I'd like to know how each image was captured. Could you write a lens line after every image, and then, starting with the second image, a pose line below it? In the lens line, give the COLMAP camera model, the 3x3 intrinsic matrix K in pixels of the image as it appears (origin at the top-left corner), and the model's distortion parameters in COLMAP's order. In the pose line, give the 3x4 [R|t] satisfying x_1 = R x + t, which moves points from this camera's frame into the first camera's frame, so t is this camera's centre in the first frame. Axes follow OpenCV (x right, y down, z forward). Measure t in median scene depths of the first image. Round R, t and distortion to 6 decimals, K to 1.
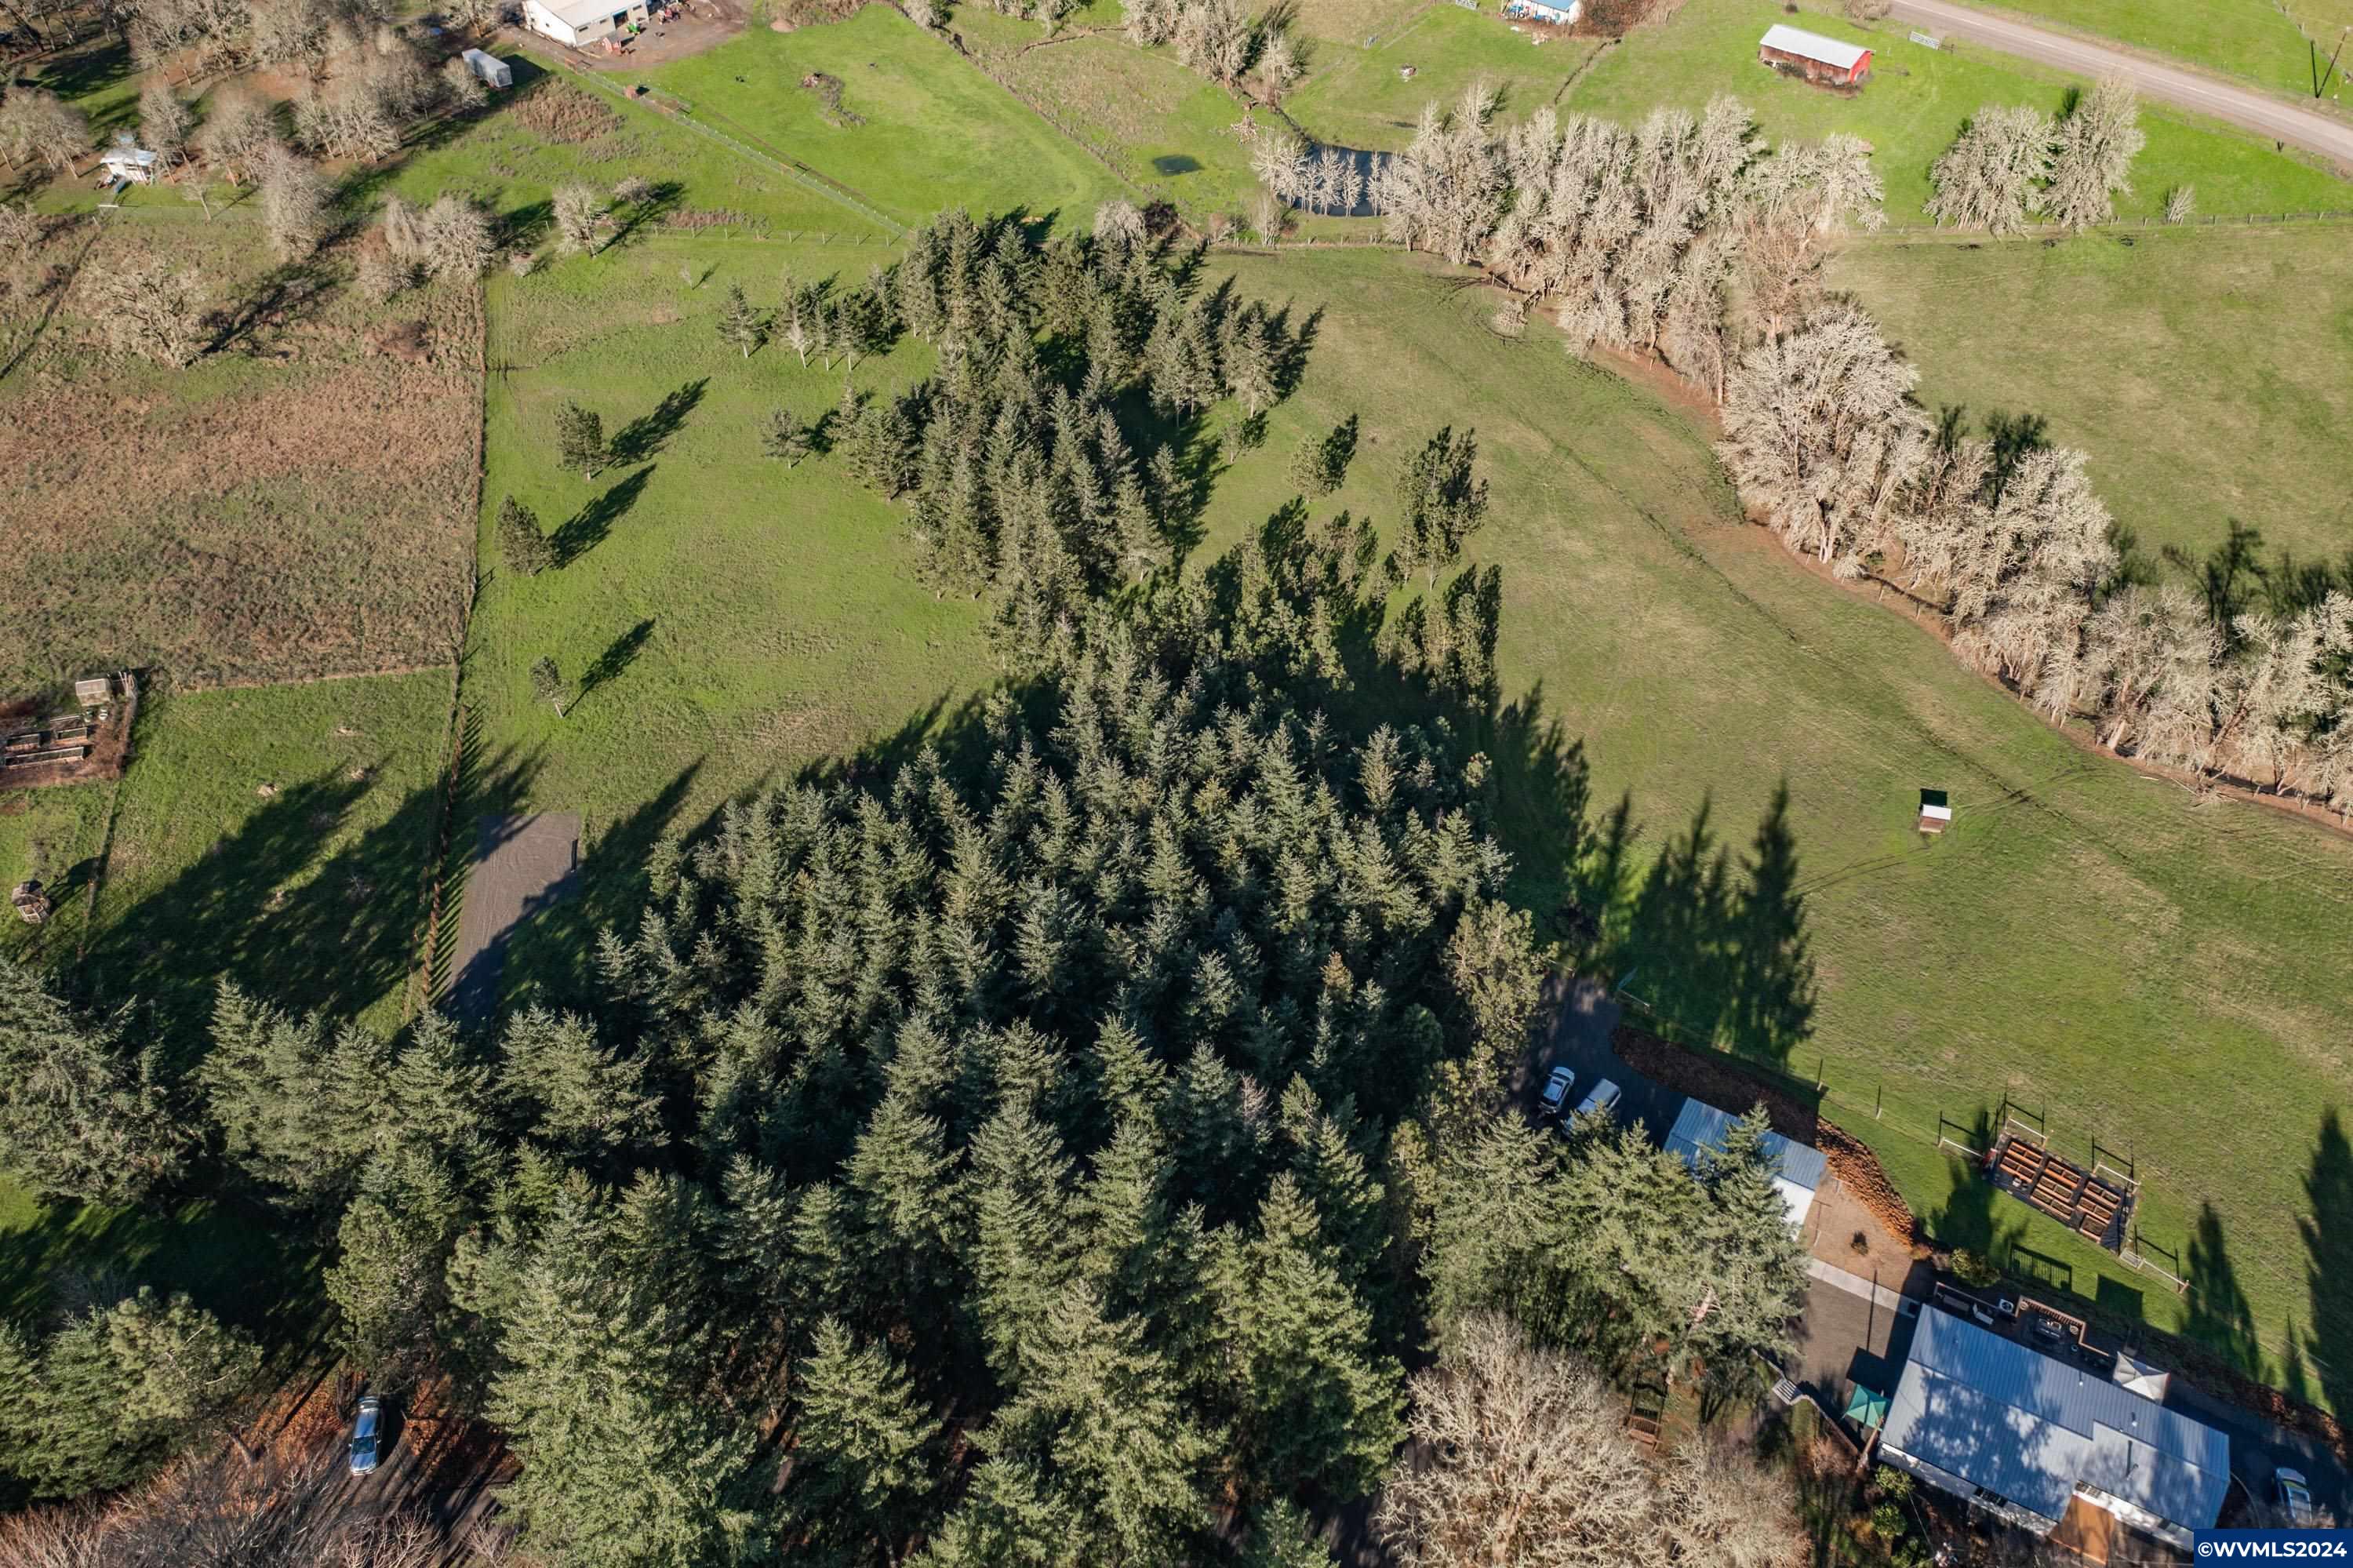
lens RADIAL K [[1862.3, 0, 1178.5], [0, 1862.3, 775.5], [0, 0, 1]] dist [-0.014706, 0.007604]
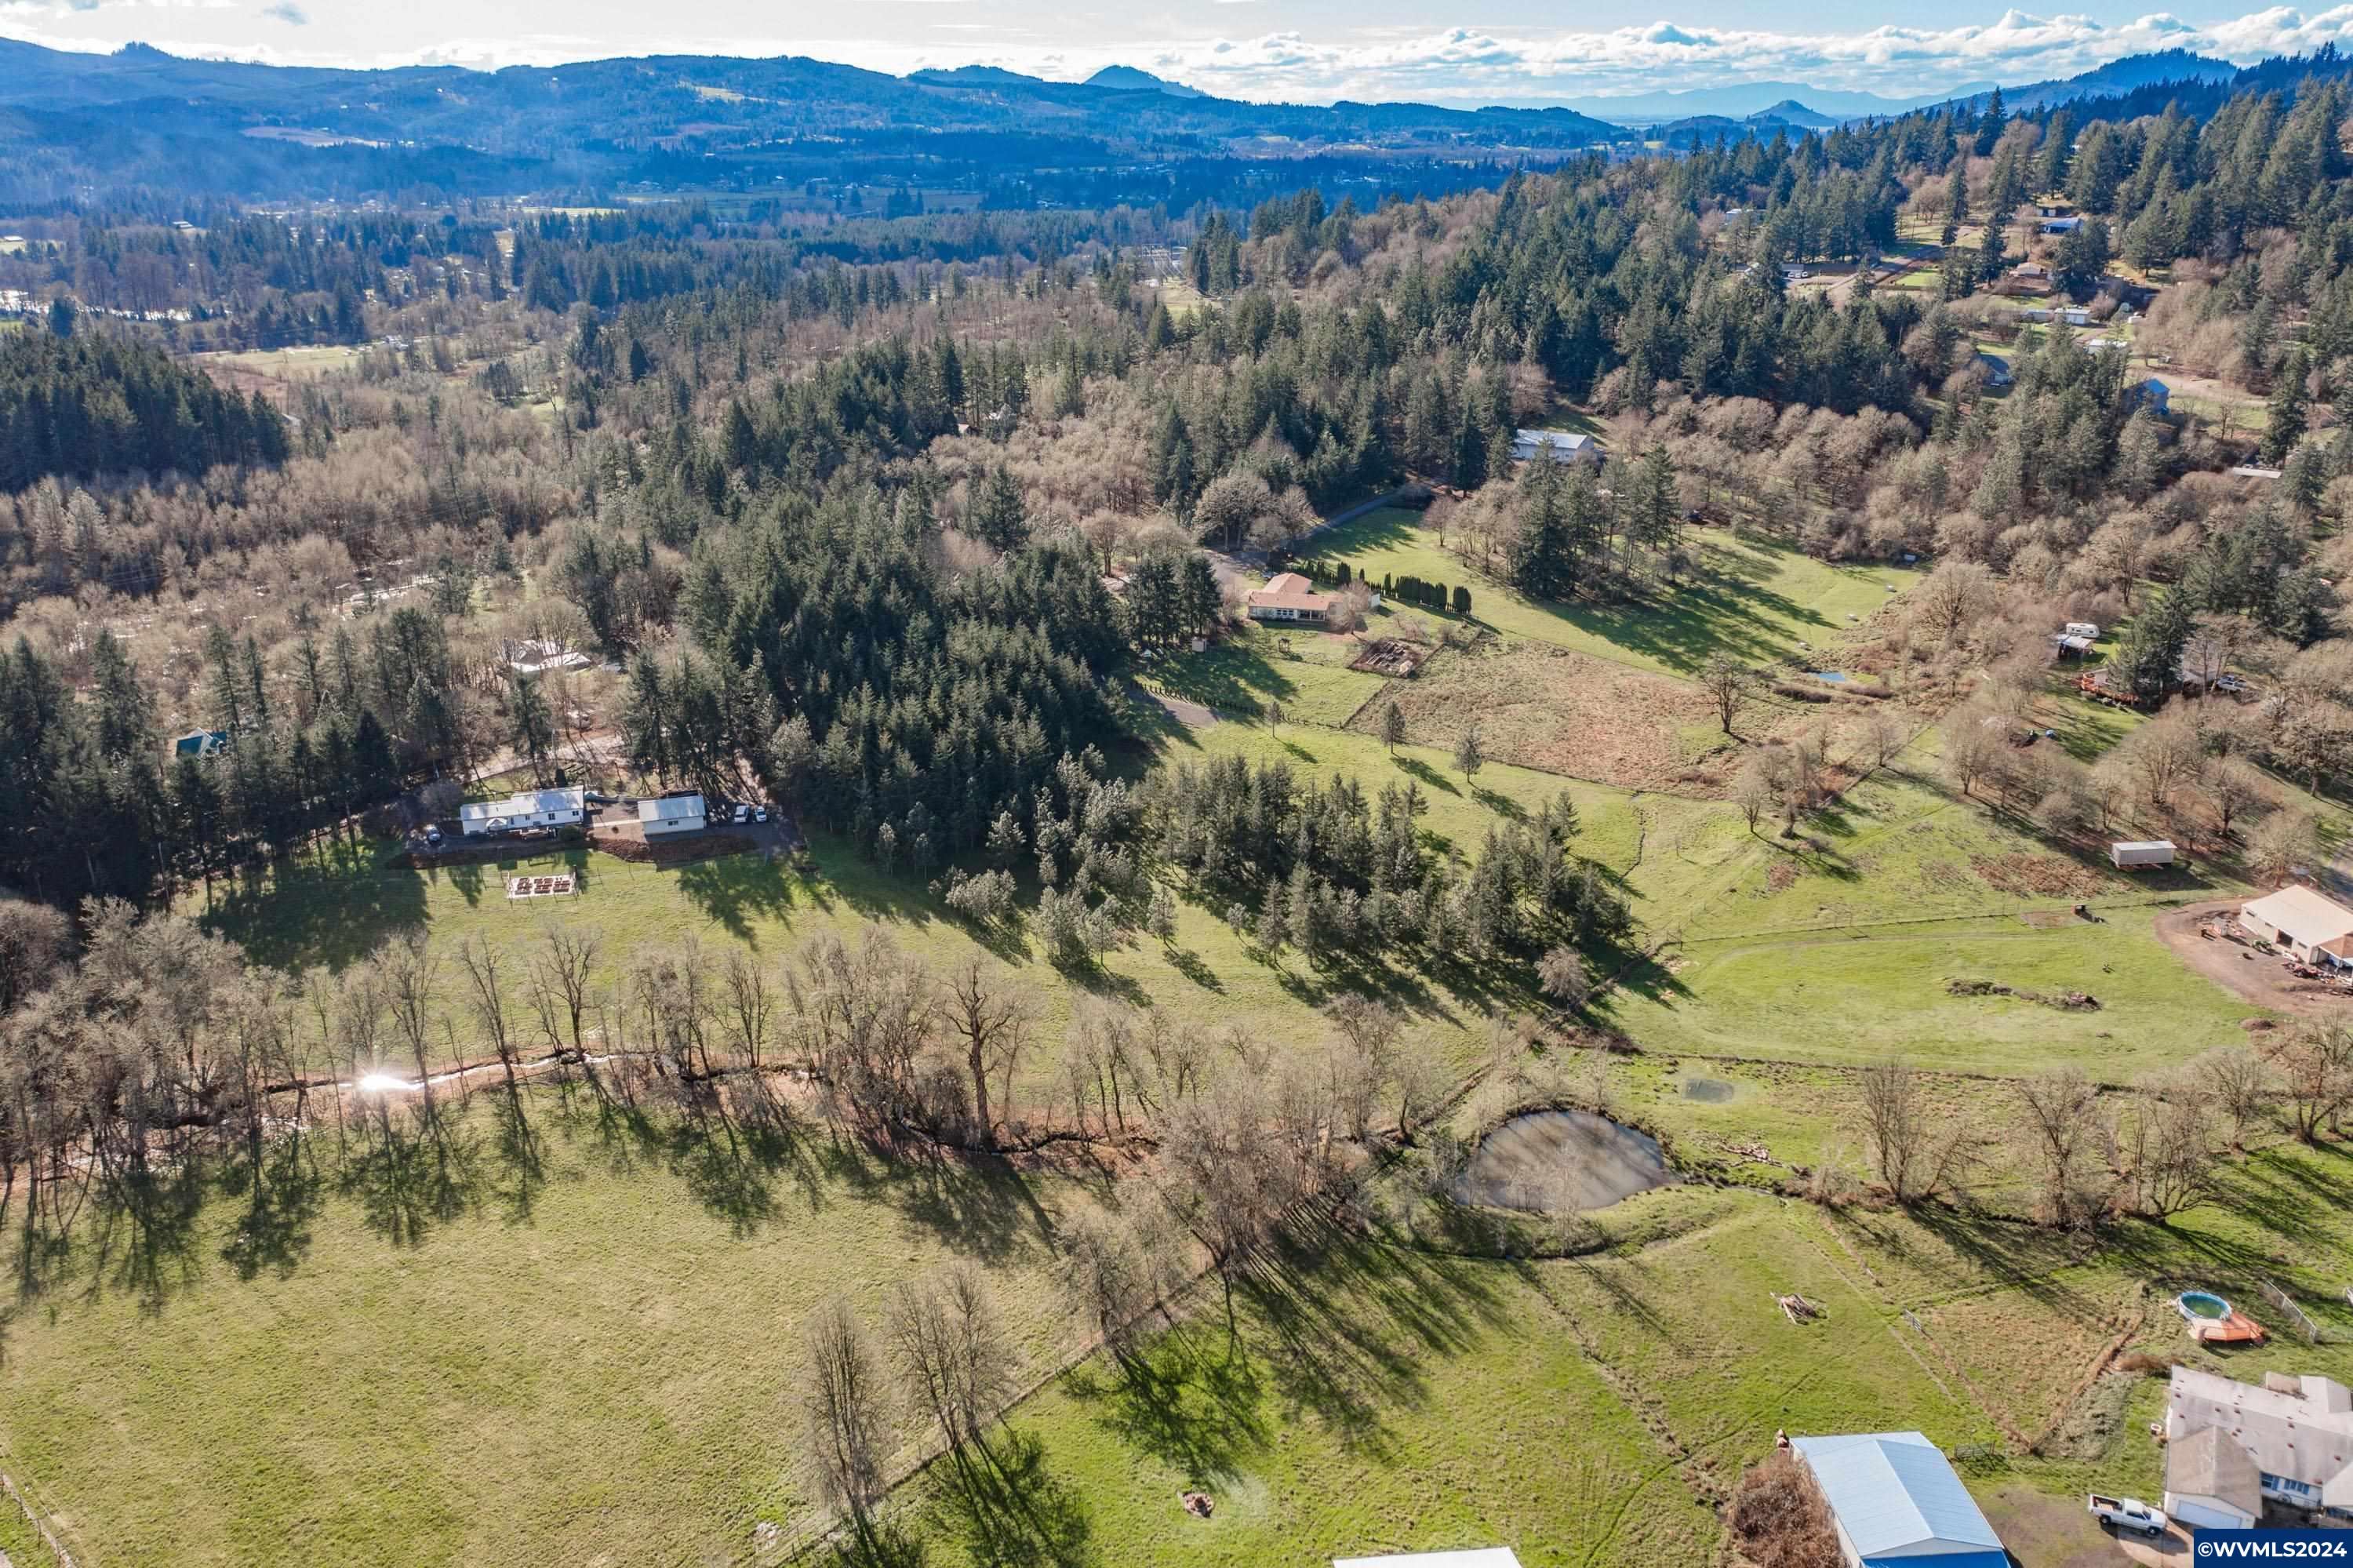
lens RADIAL K [[1859.8, 0, 1181.7], [0, 1859.8, 780.0], [0, 0, 1]] dist [-0.012350, 0.003350]
pose [[-0.686860, 0.263575, -0.677313, 1.115411], [-0.494826, 0.512980, 0.701426, -1.369210], [0.532326, 0.816933, -0.221921, 1.423442]]
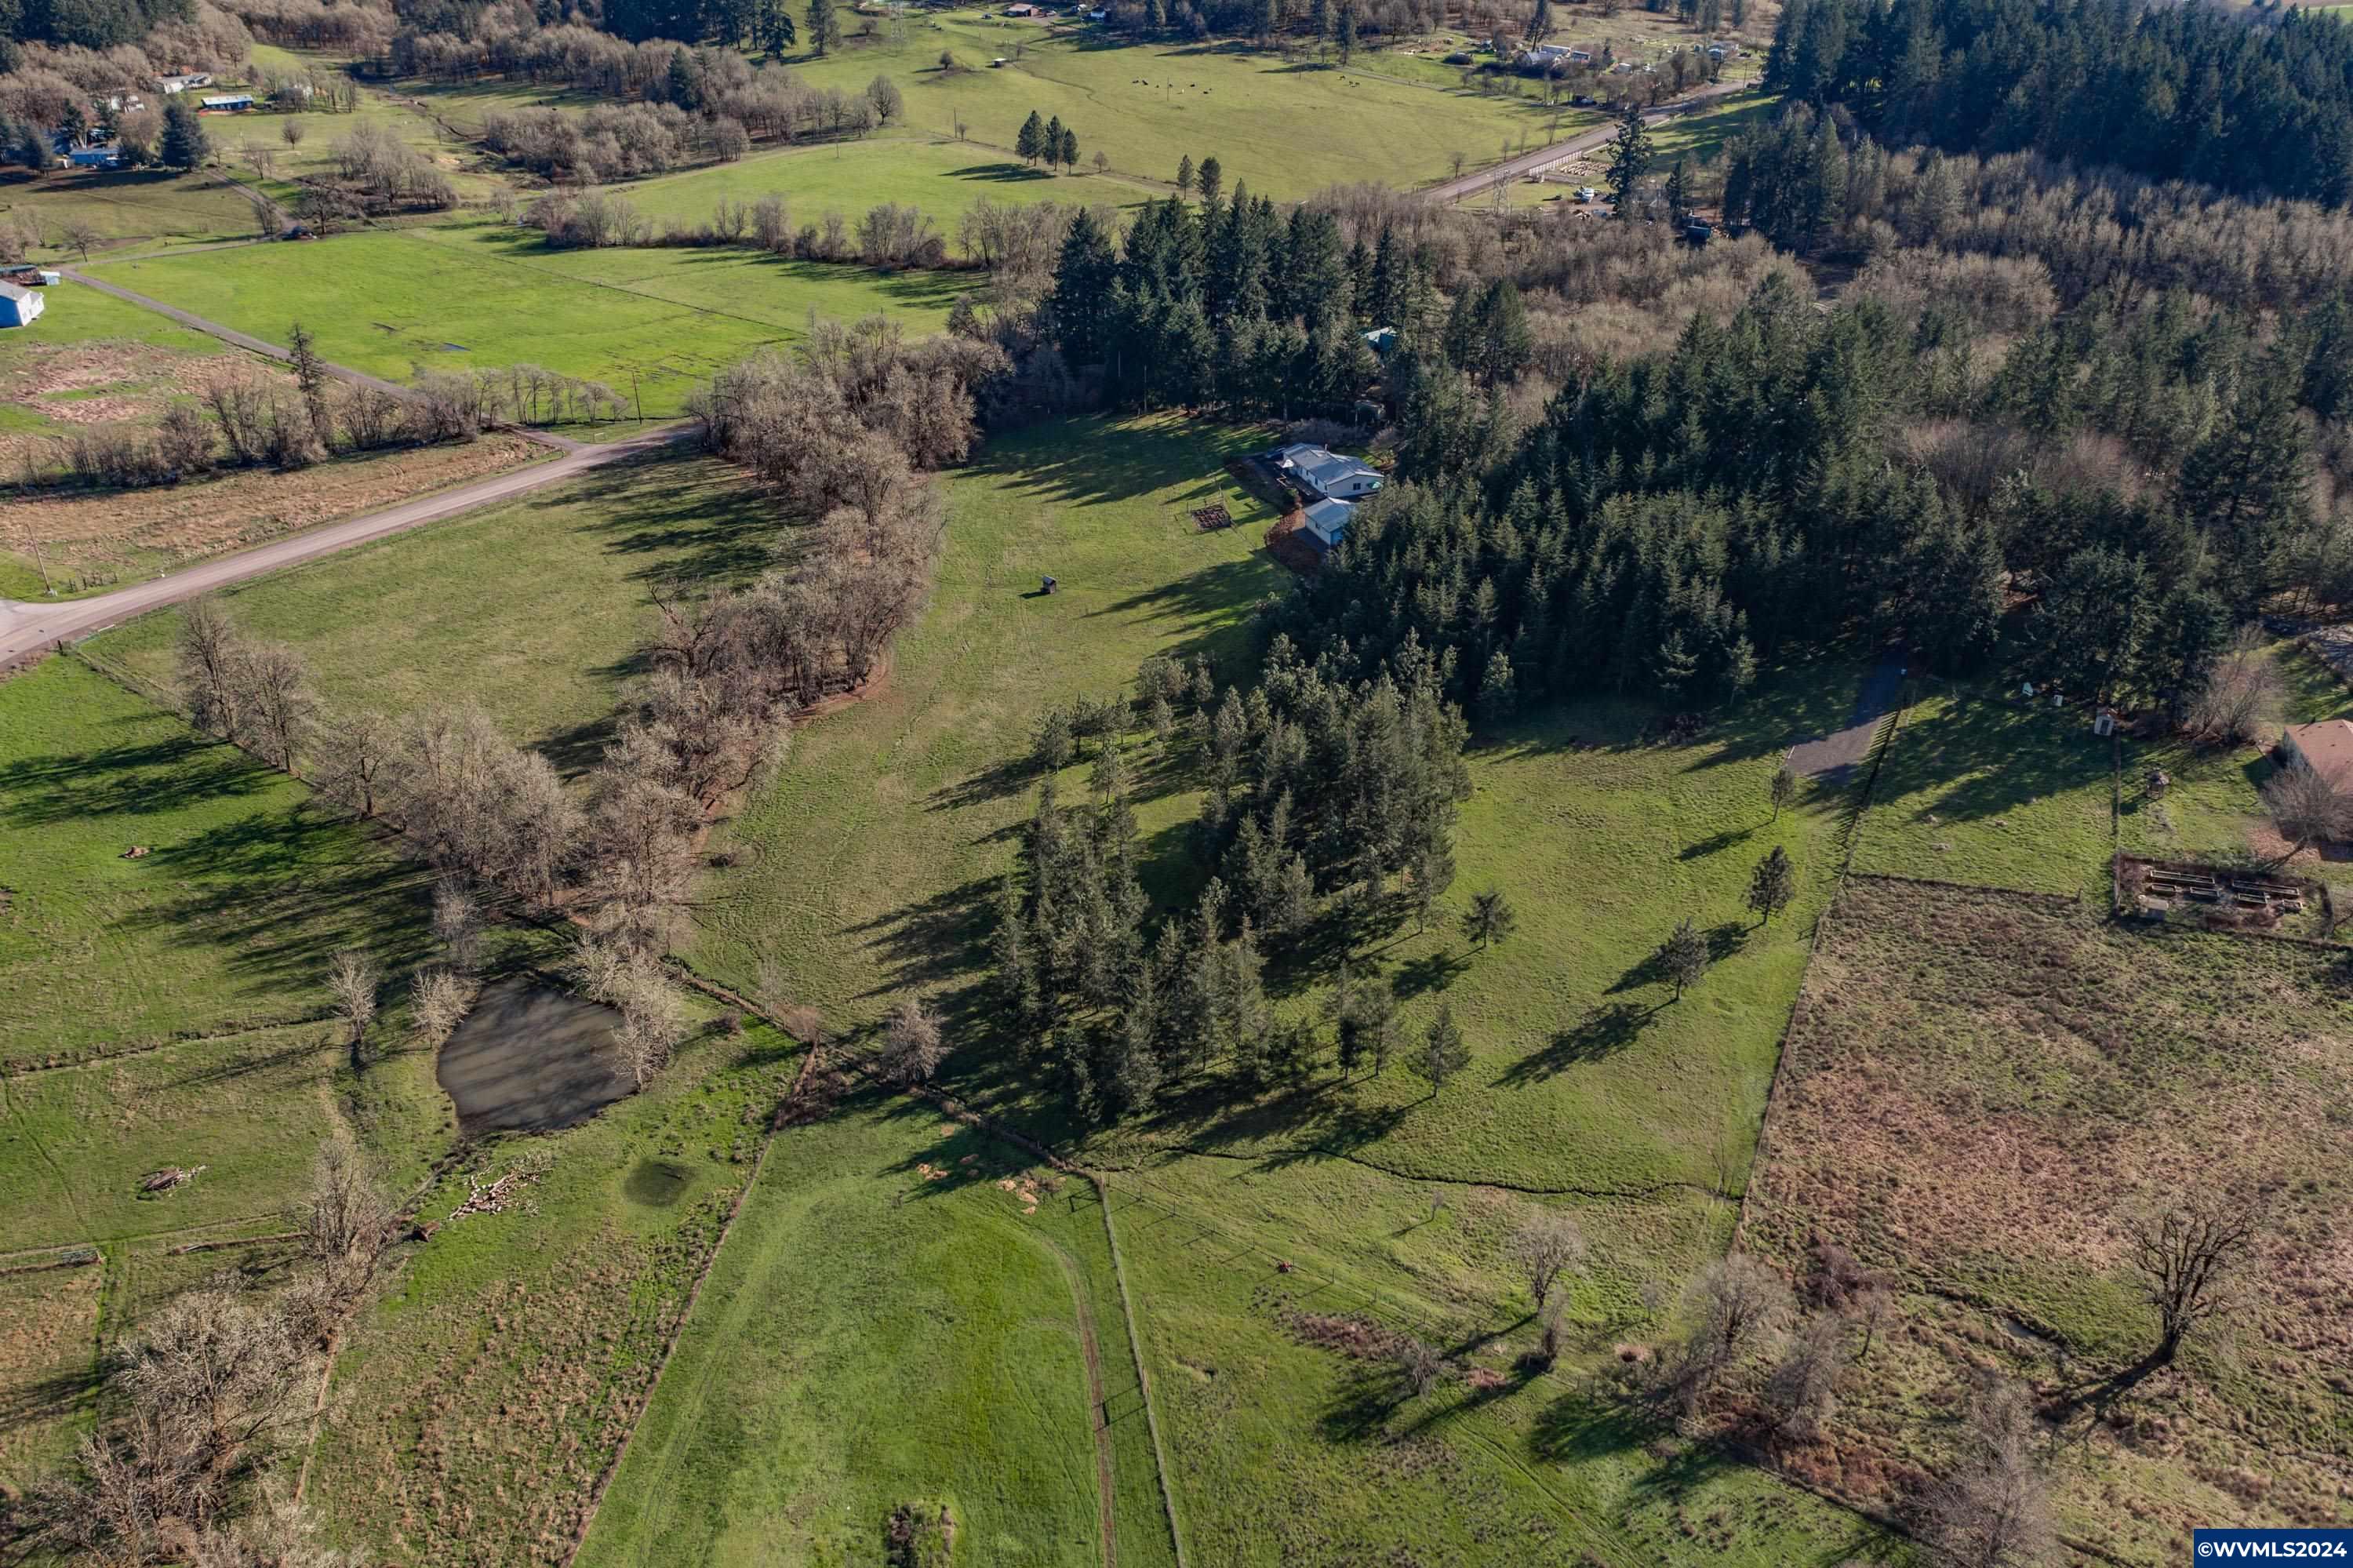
lens RADIAL K [[1857.7, 0, 1181.1], [0, 1857.7, 777.0], [0, 0, 1]] dist [-0.010195, 0.004671]
pose [[-0.778346, -0.293458, 0.555031, -0.711624], [0.441585, 0.372534, 0.816224, -1.270083], [-0.446295, 0.880398, -0.160374, 1.353694]]
